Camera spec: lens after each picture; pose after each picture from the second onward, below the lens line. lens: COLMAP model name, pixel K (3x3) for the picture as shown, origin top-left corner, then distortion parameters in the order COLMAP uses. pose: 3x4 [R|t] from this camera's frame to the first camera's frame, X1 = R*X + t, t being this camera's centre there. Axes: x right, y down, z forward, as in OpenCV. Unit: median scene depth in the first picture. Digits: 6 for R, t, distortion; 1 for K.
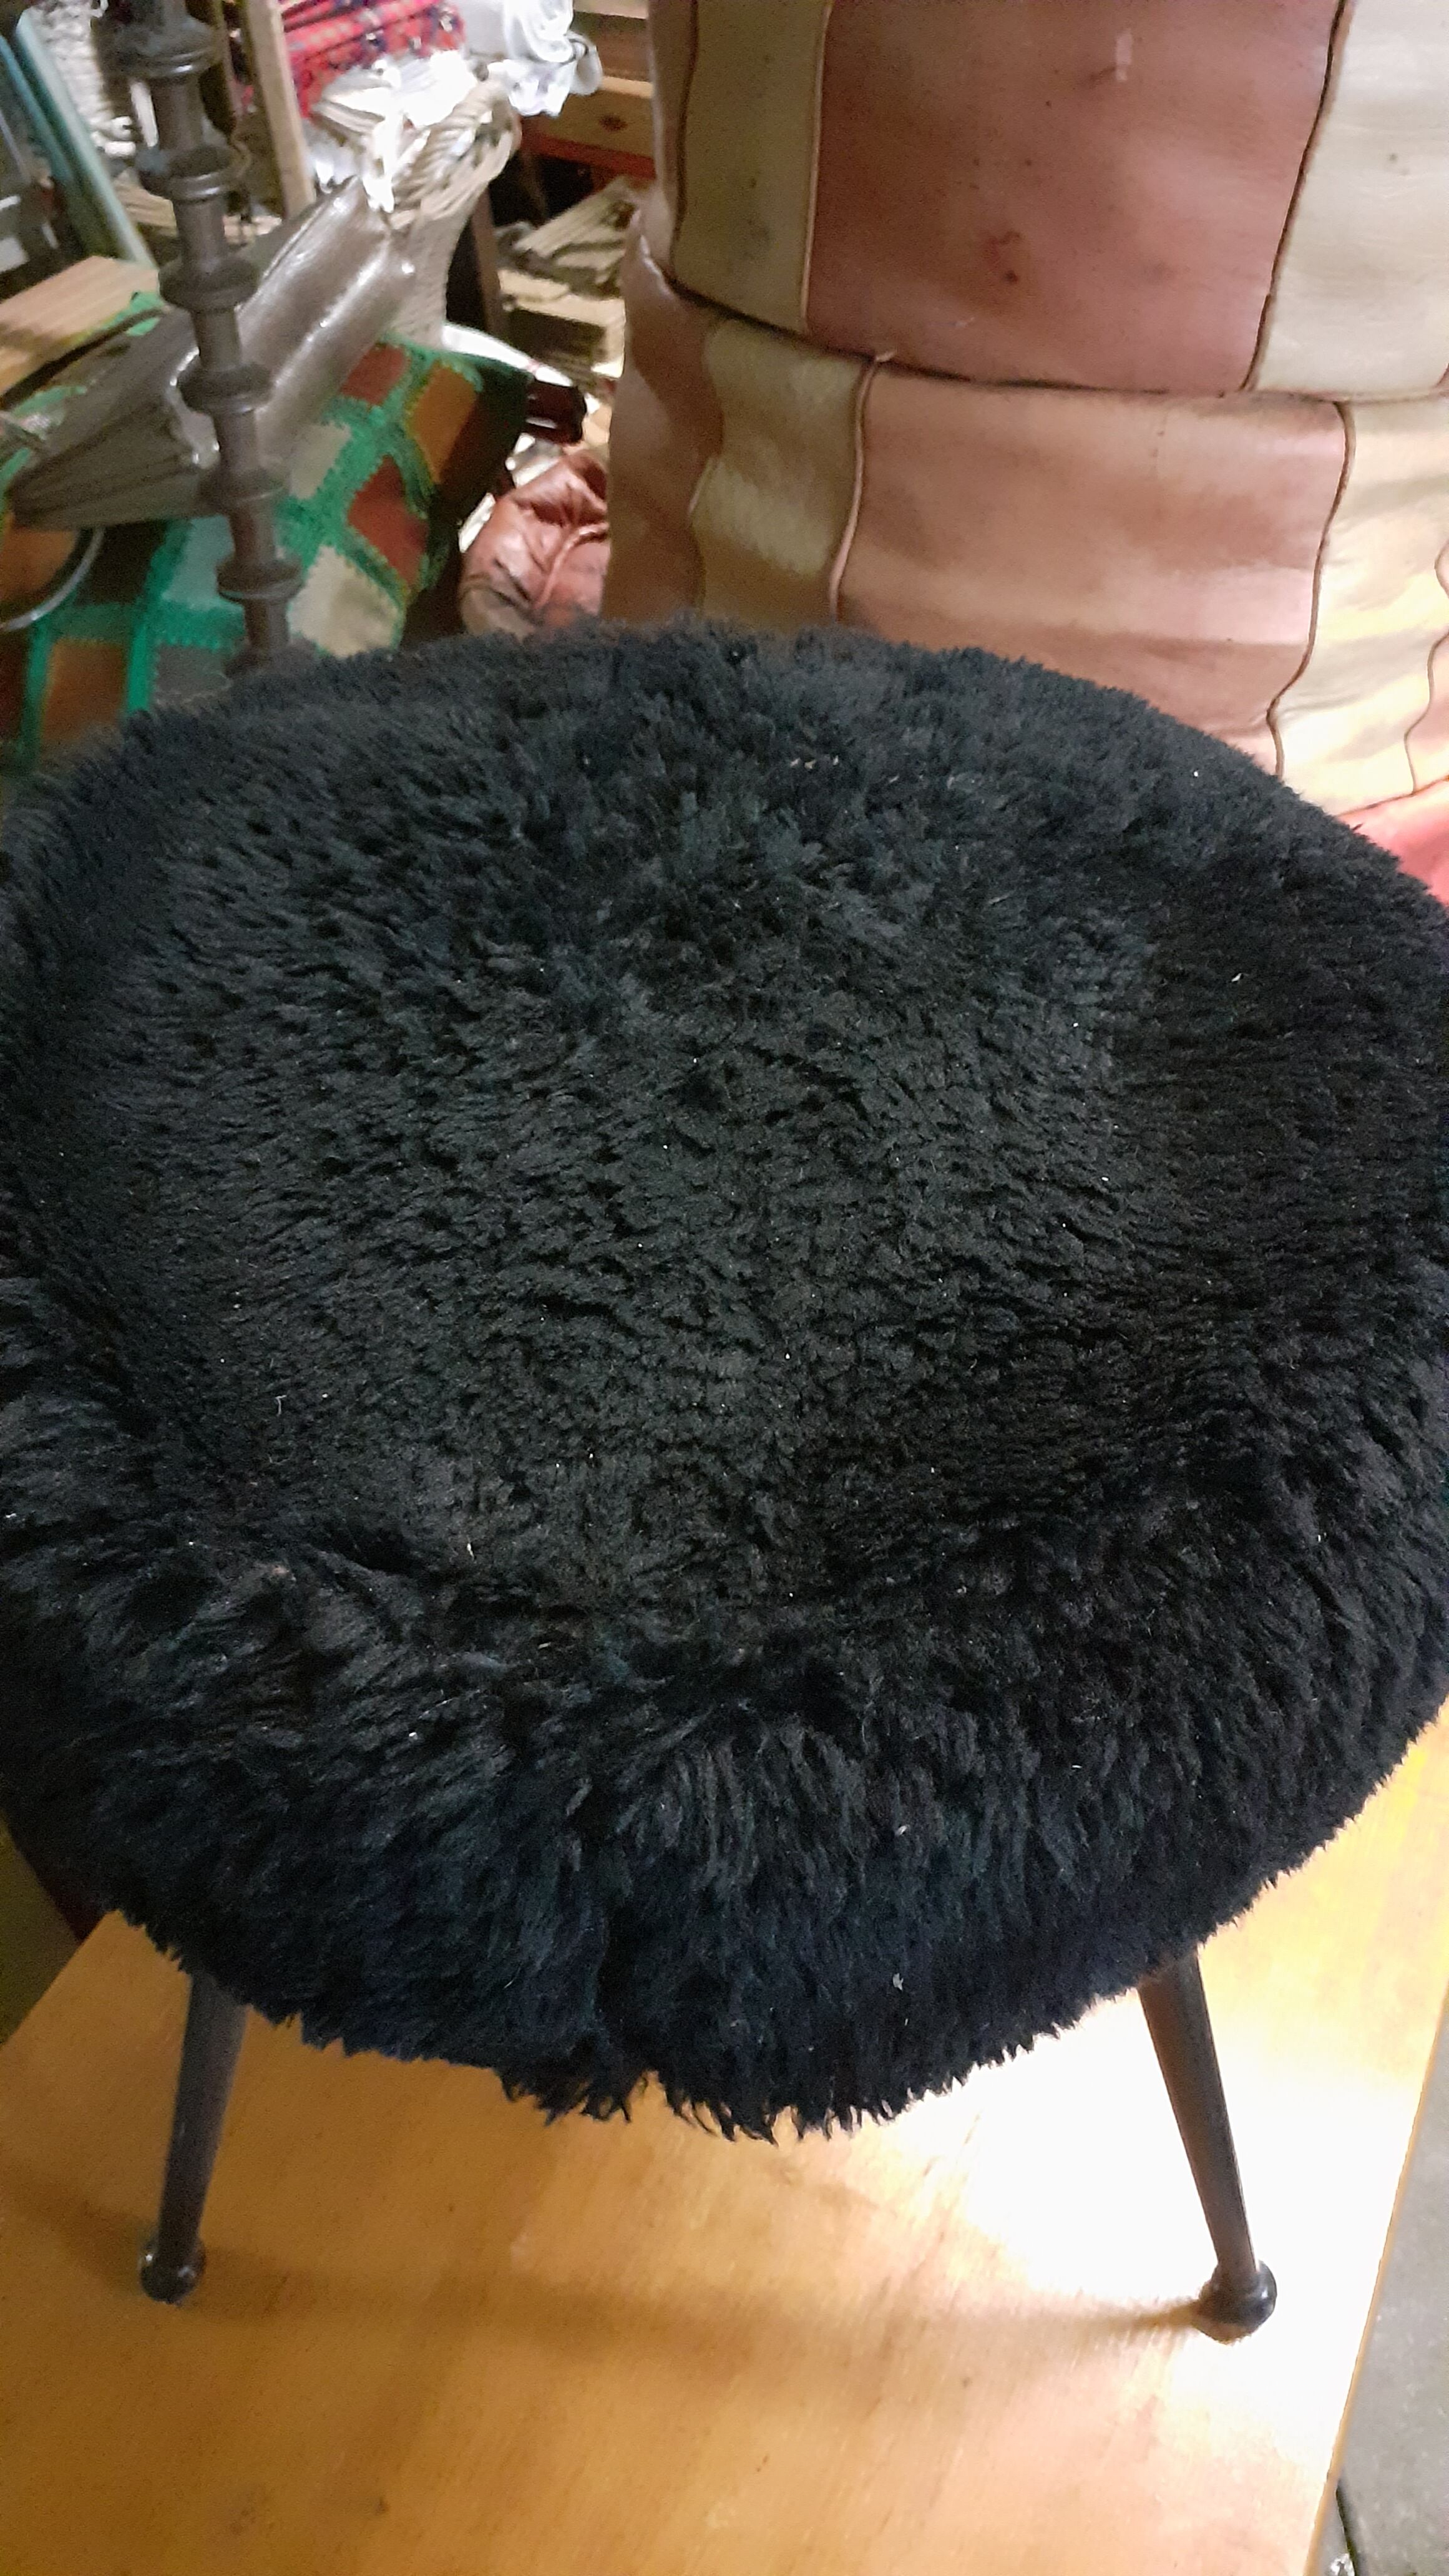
lens RADIAL K [[2103.1, 0, 724.5], [0, 2103.1, 1288.0], [0, 0, 1]] dist [0.085061, -0.141824]
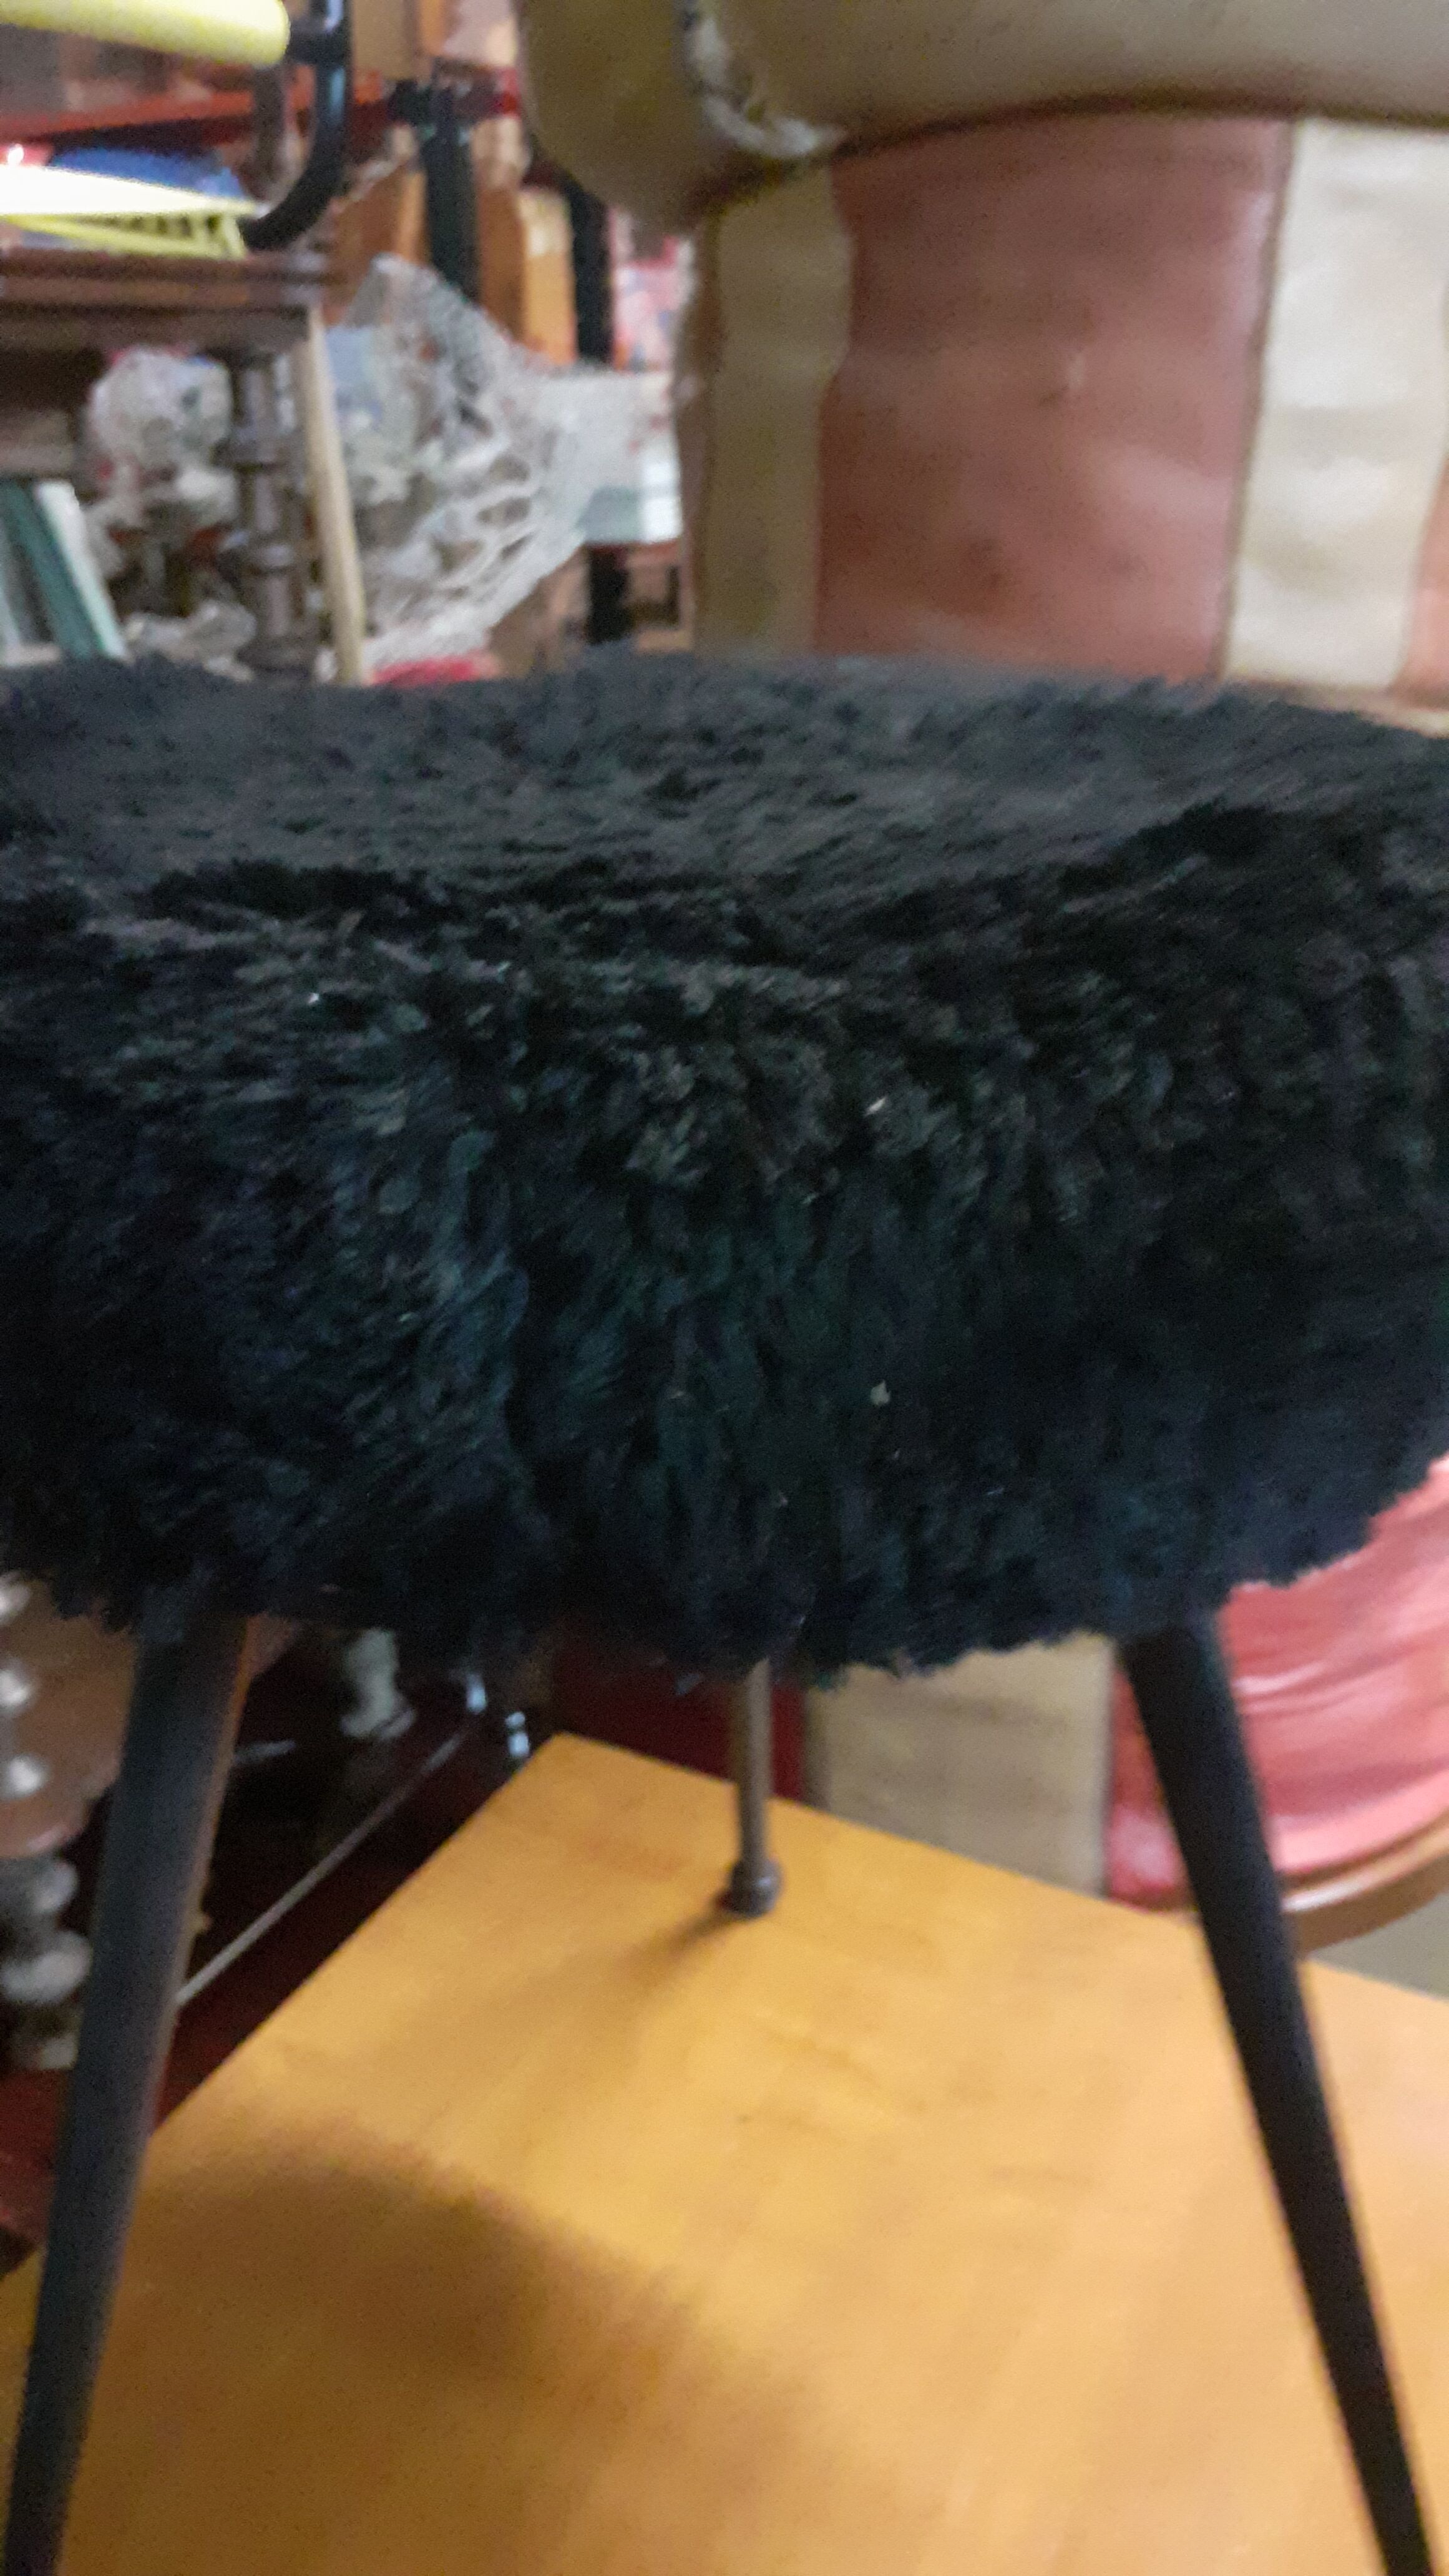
lens RADIAL K [[2110.1, 0, 720.6], [0, 2110.1, 1269.1], [0, 0, 1]] dist [0.103068, -0.143341]
pose [[0.999481, -0.012505, -0.029694, 0.019836], [-0.000673, 0.913302, -0.407283, 0.286780], [0.032213, 0.407092, 0.912819, 0.116988]]
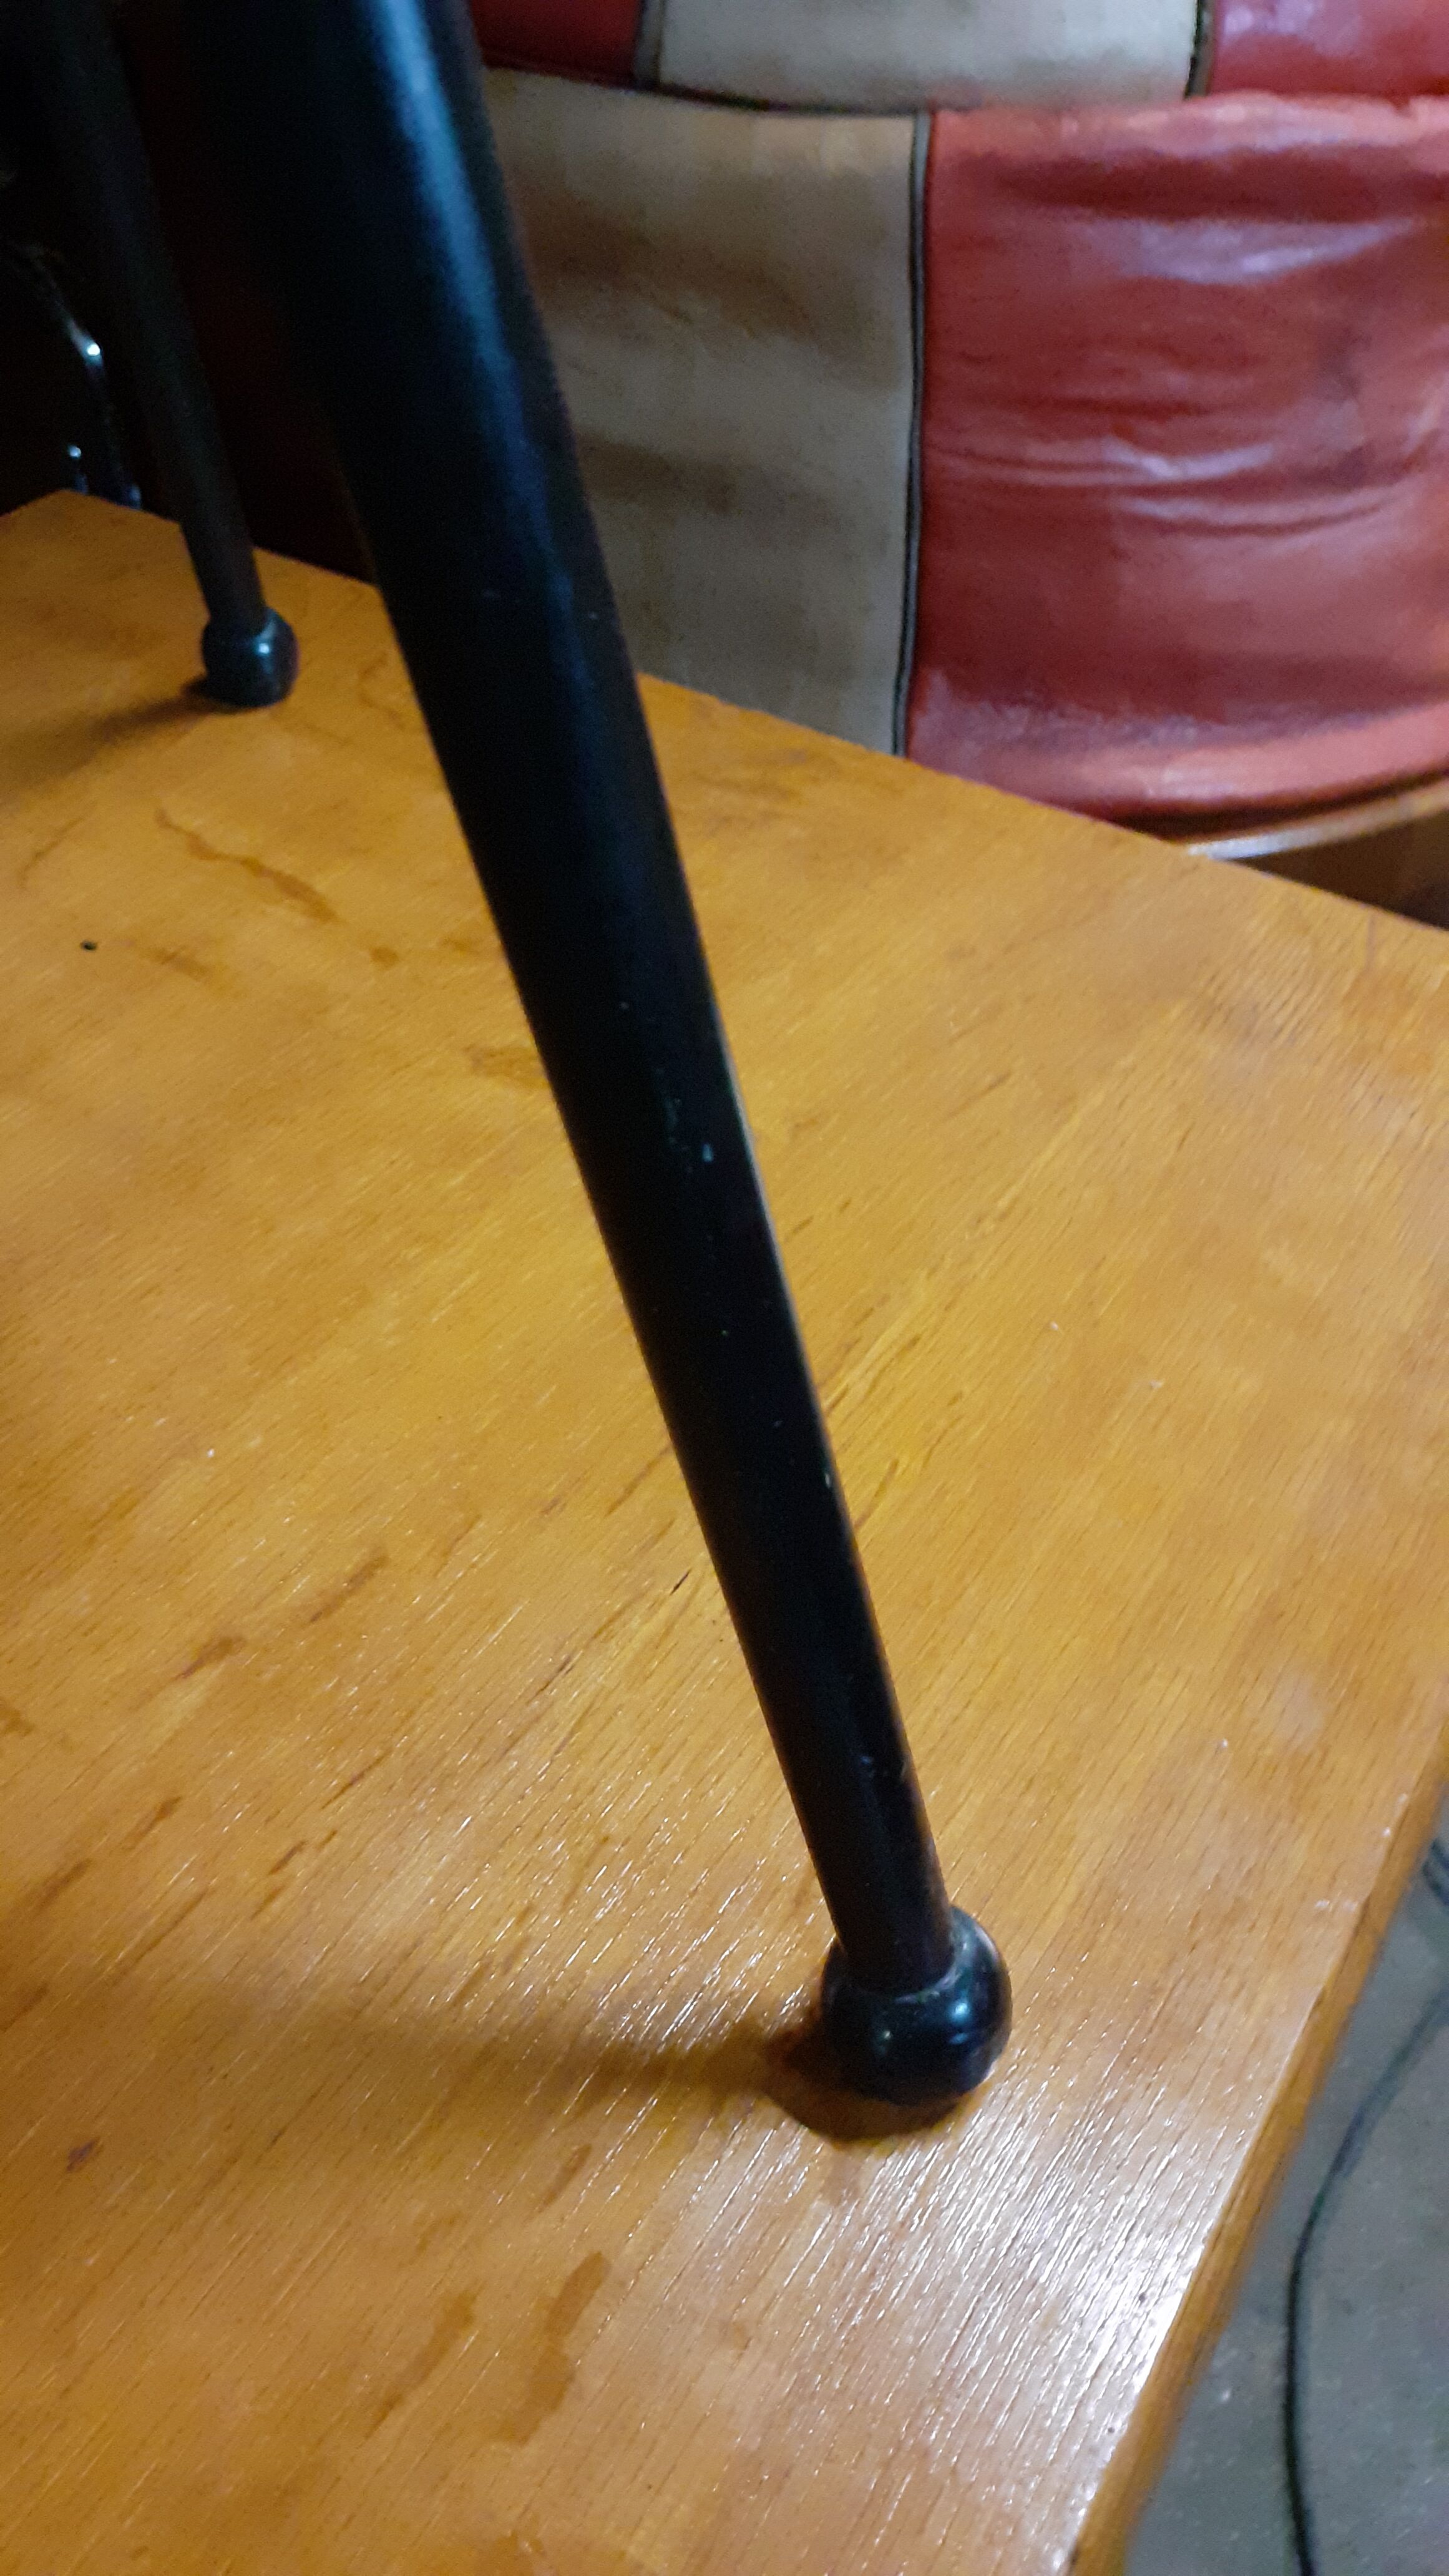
lens RADIAL K [[2110.1, 0, 720.6], [0, 2110.1, 1269.1], [0, 0, 1]] dist [0.103068, -0.143341]
pose [[0.993856, 0.077052, -0.079452, 0.209429], [-0.082335, 0.994450, -0.065503, 0.352000], [0.073964, 0.071642, 0.994684, 0.577818]]
